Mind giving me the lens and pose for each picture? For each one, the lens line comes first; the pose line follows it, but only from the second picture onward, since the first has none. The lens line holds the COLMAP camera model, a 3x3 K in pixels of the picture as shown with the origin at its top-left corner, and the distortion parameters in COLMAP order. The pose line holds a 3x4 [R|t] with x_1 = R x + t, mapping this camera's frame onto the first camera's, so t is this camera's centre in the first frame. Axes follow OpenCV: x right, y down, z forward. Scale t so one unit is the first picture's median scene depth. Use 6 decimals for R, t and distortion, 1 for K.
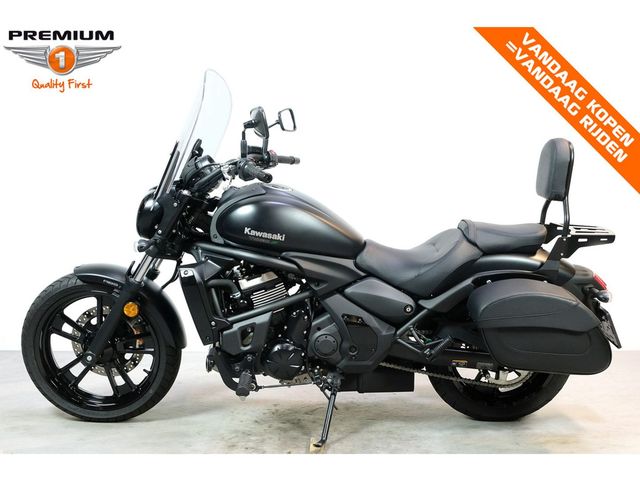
lens RADIAL K [[828.9, 0, 320.0], [0, 828.9, 240.0], [0, 0, 1]] dist [-0.063980, -0.005377]
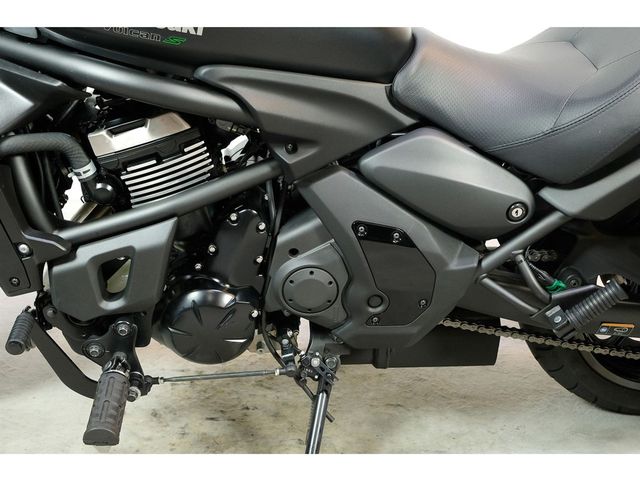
lens RADIAL K [[828.9, 0, 320.0], [0, 828.9, 240.0], [0, 0, 1]] dist [-0.063980, -0.005377]
pose [[0.997632, 0.003750, 0.068674, -0.016663], [-0.023428, 0.957324, 0.288067, -0.017044], [-0.064663, -0.288994, 0.955145, 0.611742]]
